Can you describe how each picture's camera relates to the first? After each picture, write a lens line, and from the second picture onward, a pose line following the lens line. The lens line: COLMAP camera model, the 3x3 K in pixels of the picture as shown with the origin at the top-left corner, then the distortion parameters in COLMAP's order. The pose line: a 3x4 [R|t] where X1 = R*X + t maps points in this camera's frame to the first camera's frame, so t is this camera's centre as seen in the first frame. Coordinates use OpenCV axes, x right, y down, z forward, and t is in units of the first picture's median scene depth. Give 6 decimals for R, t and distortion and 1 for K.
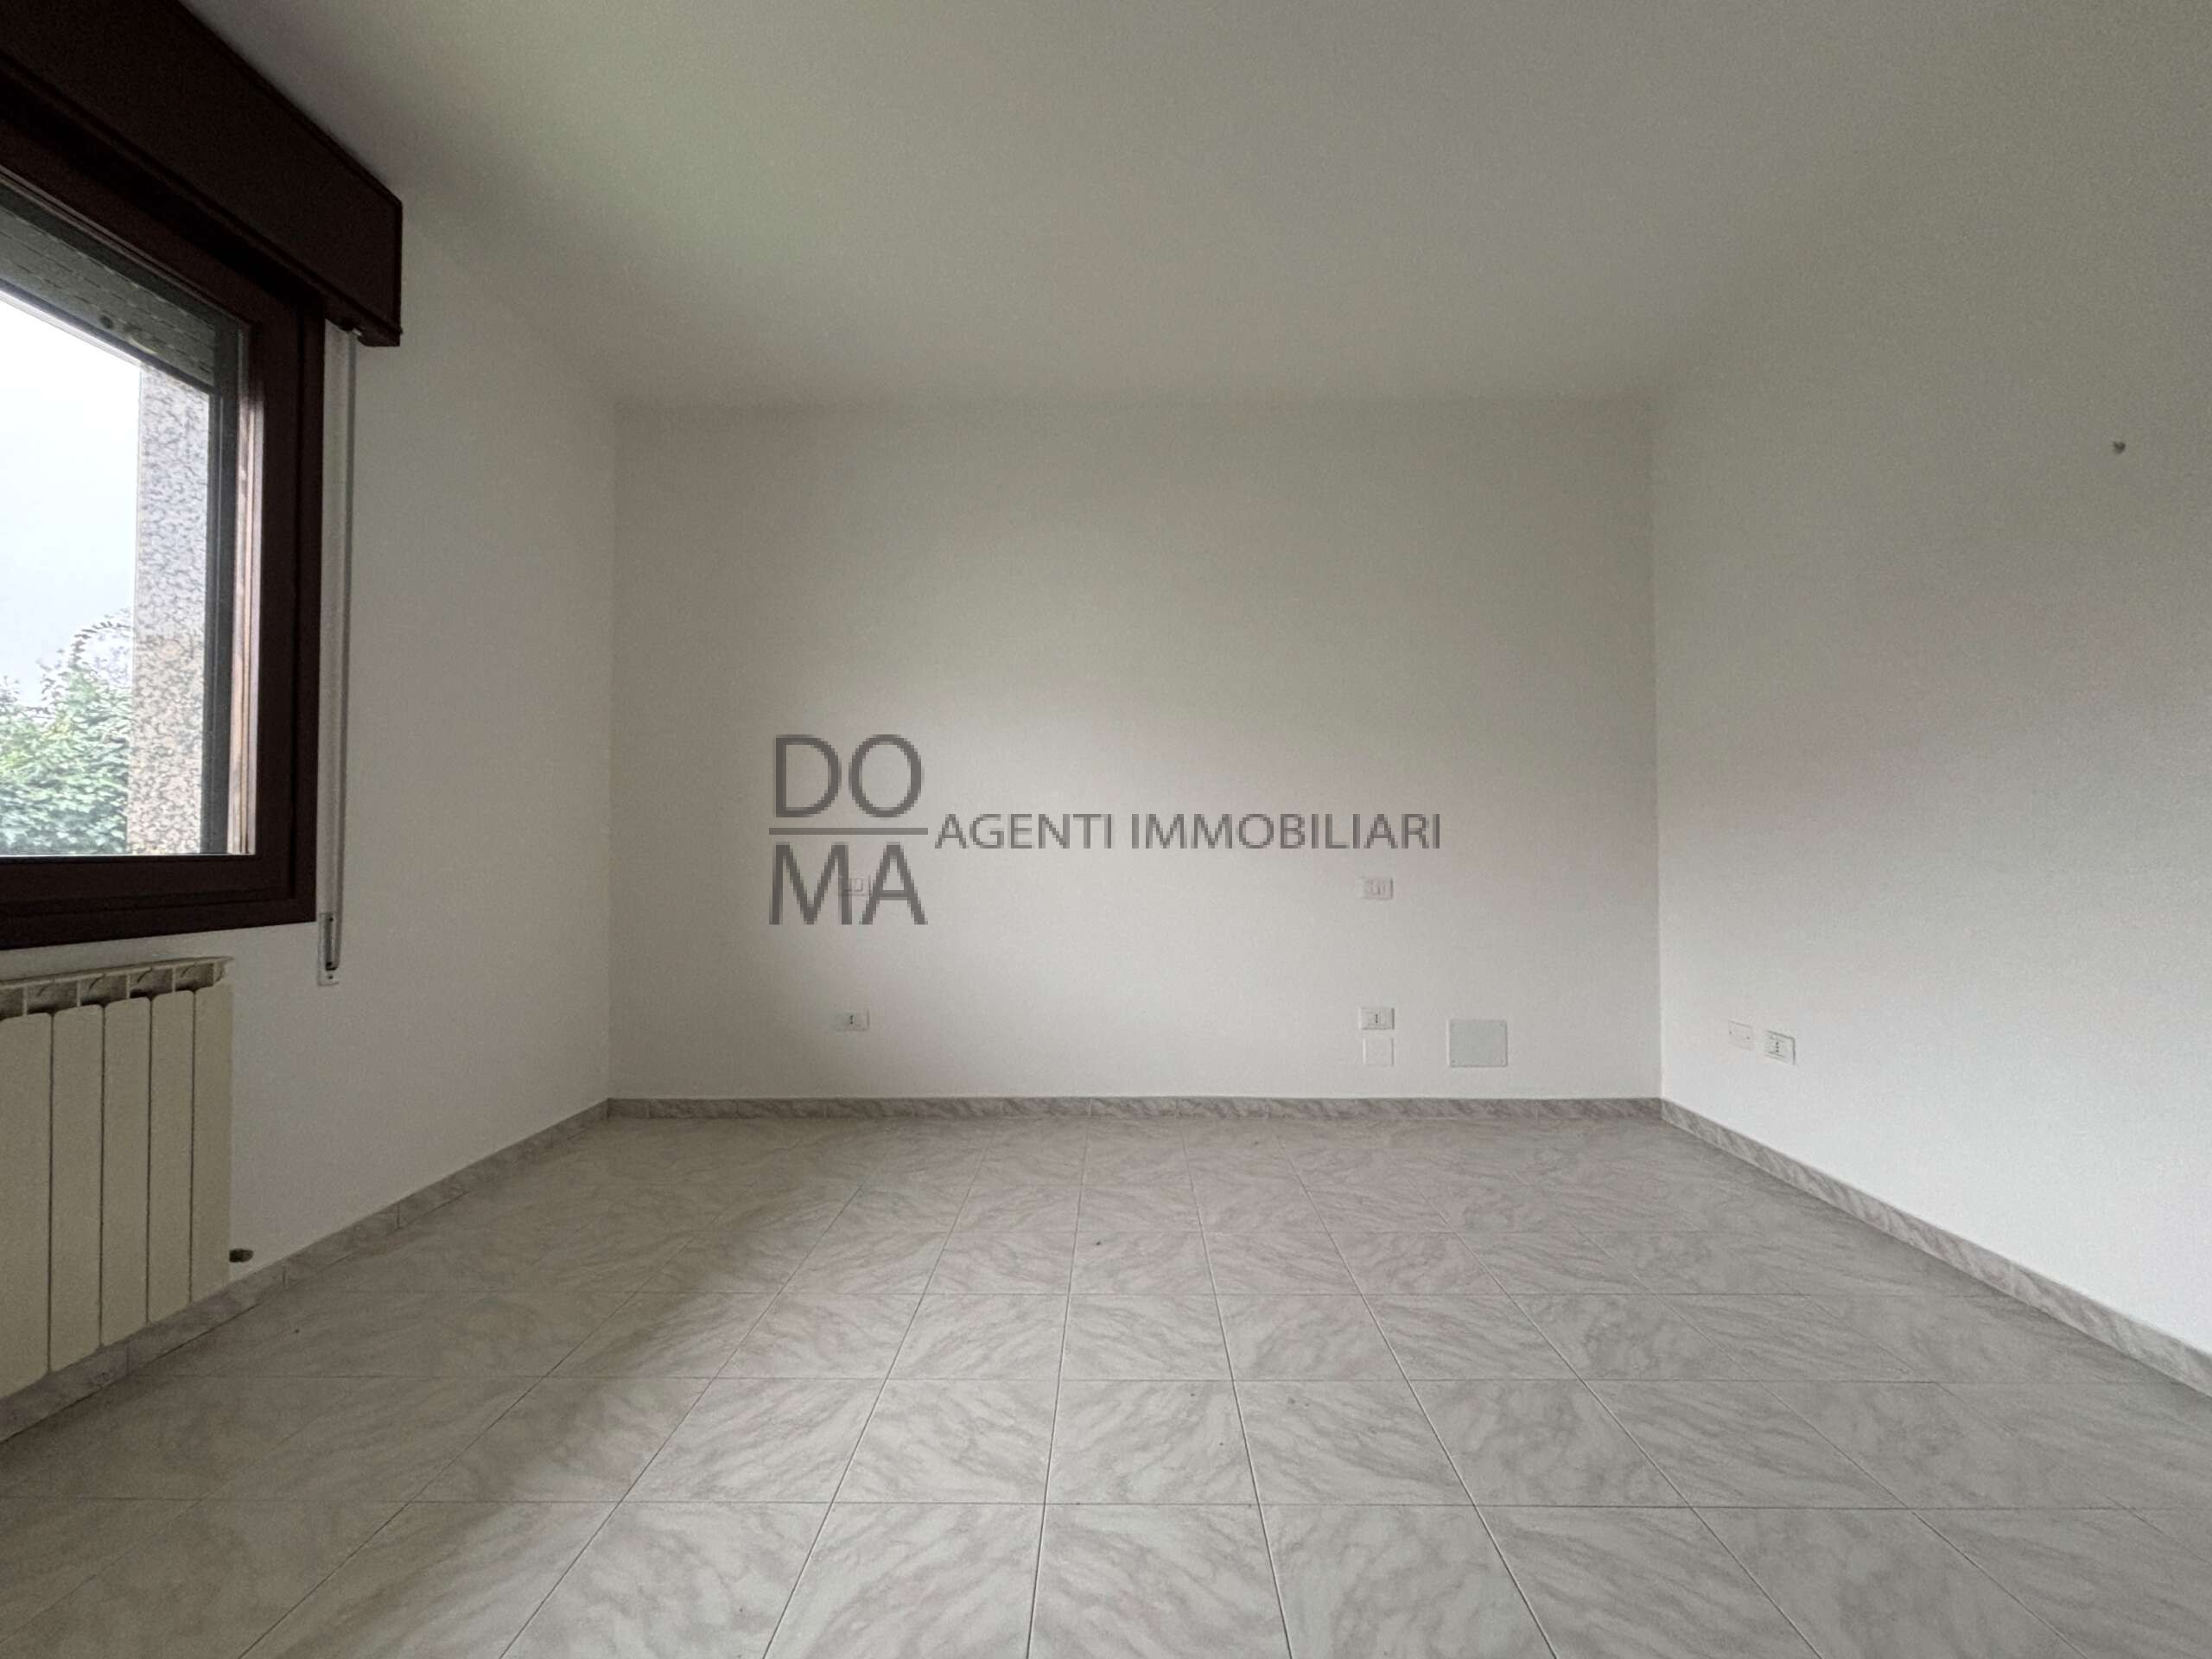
lens RADIAL K [[929.0, 0, 1103.2], [0, 929.0, 814.3], [0, 0, 1]] dist [0.038537, -0.024104]
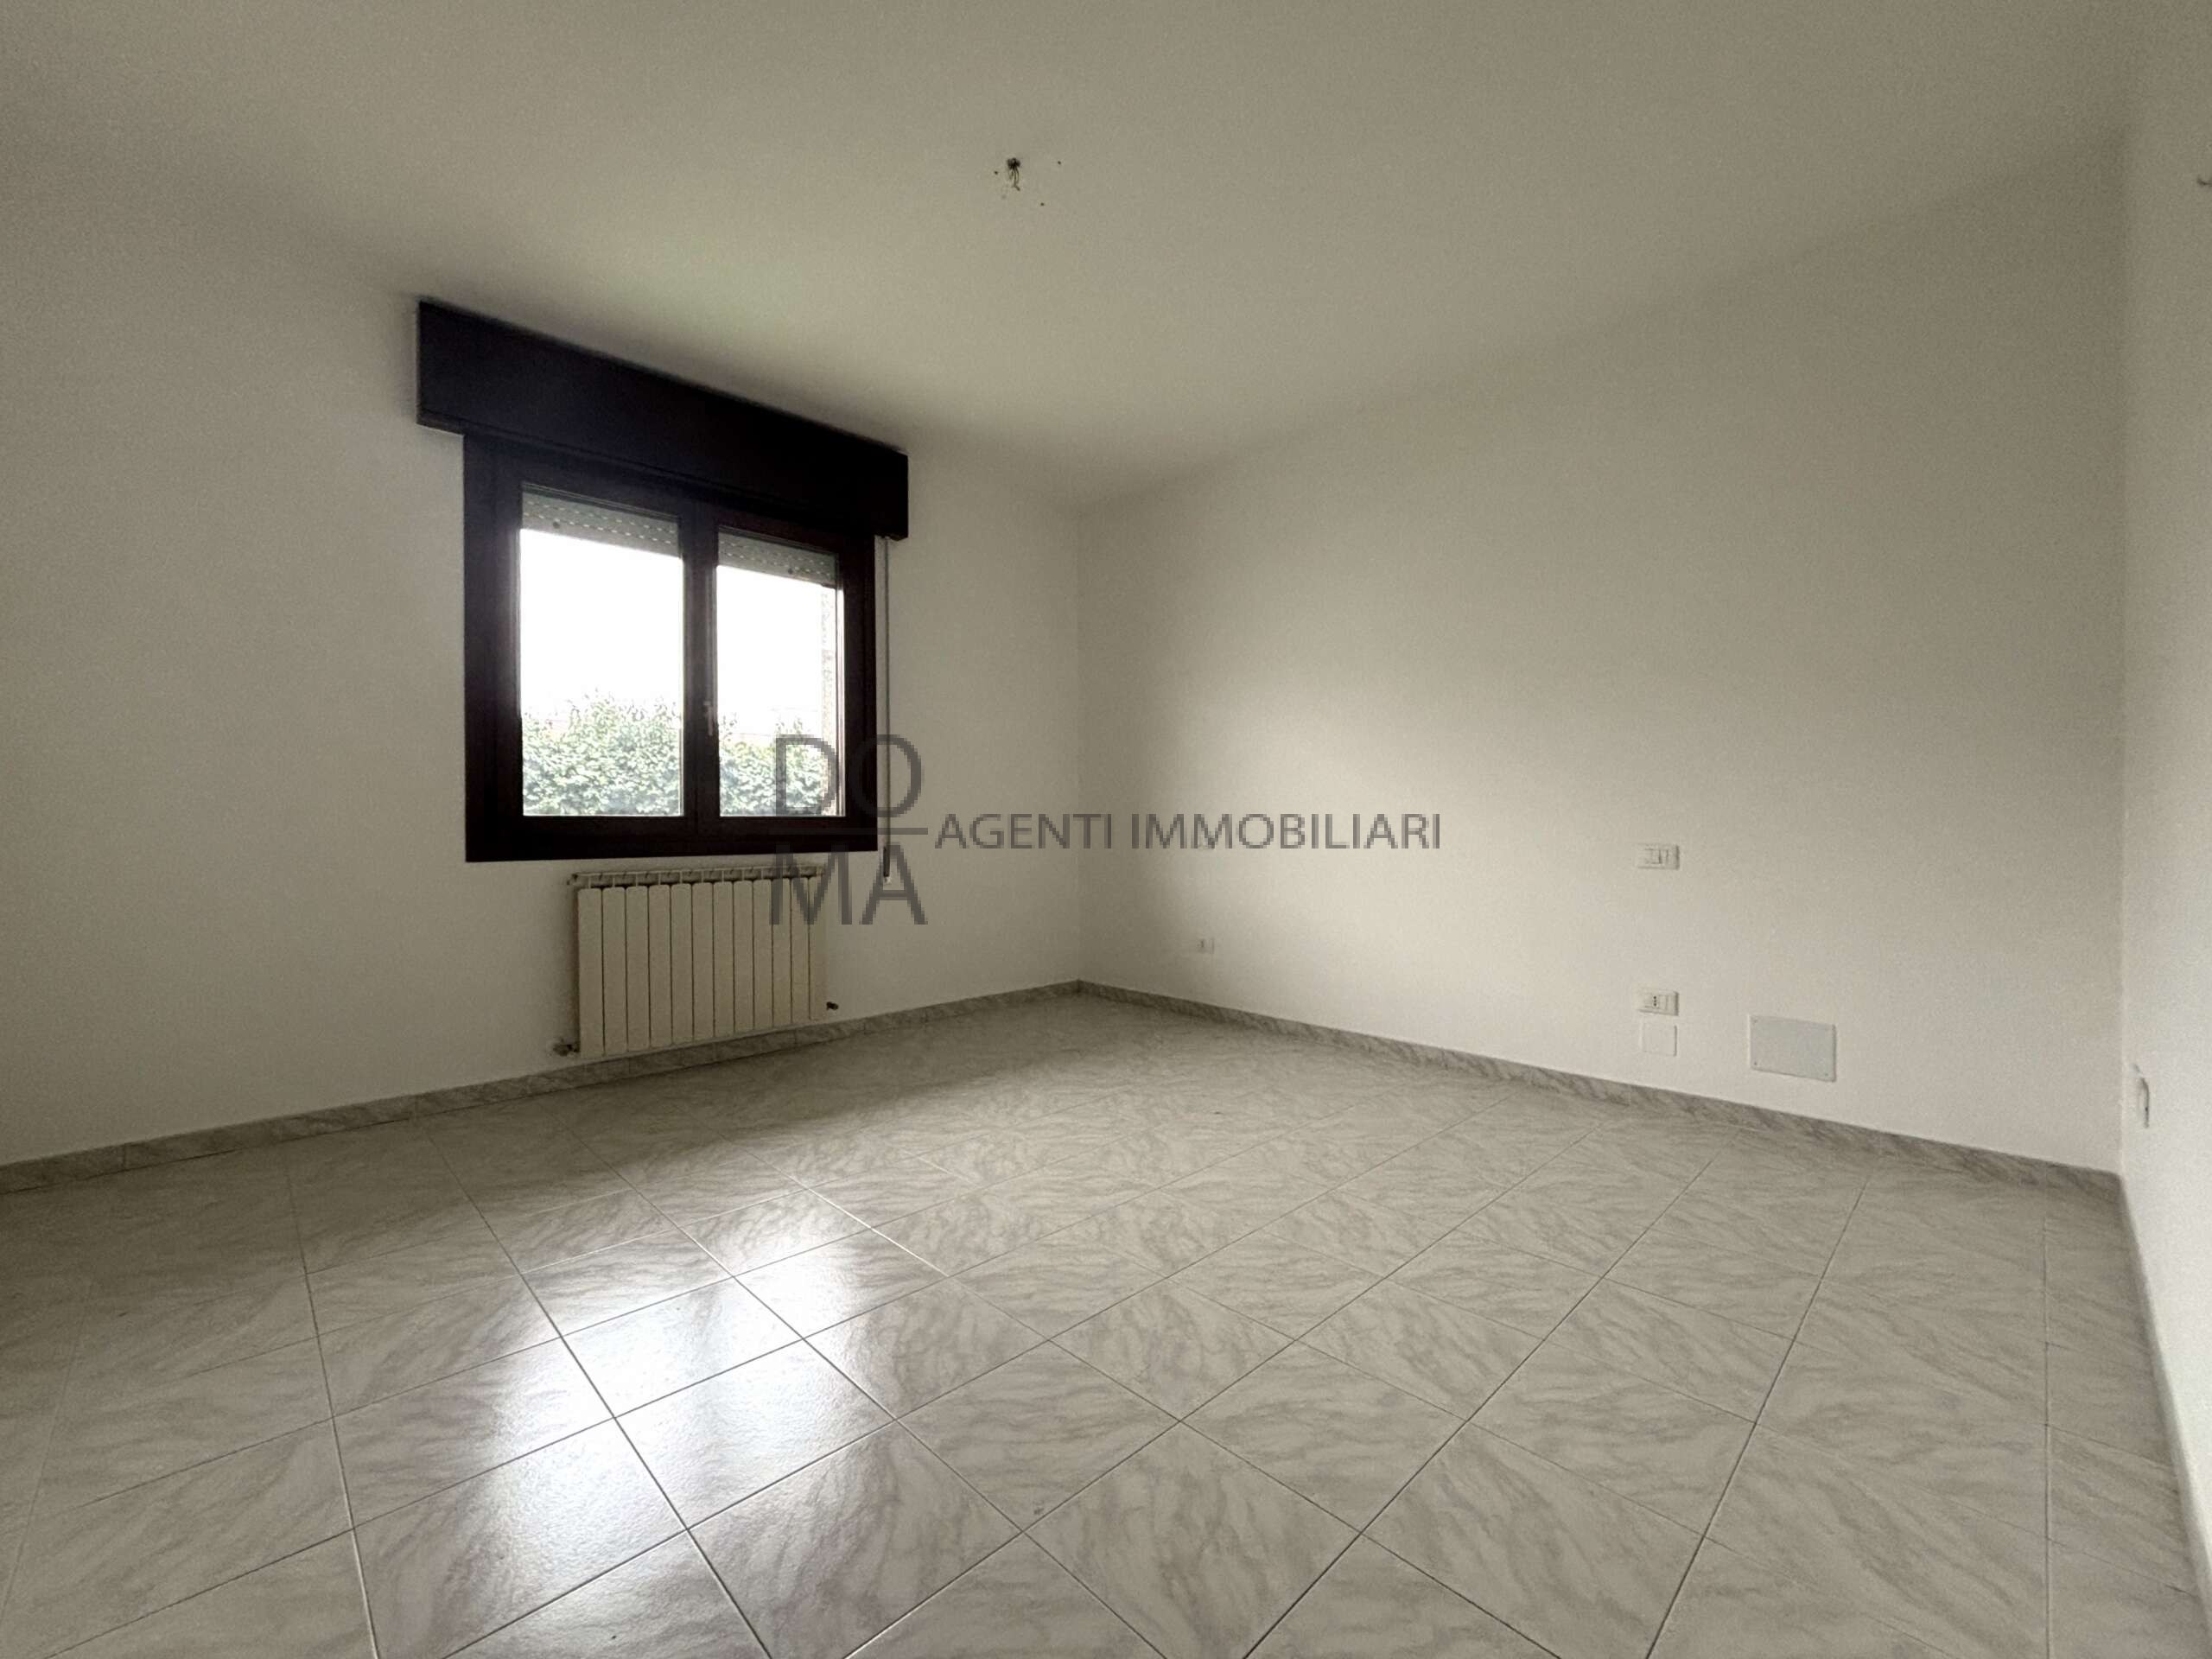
lens RADIAL K [[891.2, 0, 1106.0], [0, 891.2, 829.5], [0, 0, 1]] dist [0.002691, -0.000263]
pose [[0.727761, 0.017482, -0.685608, 0.507059], [0.015901, 0.998976, 0.042351, -0.000014], [0.685647, -0.041723, 0.726738, -0.007039]]
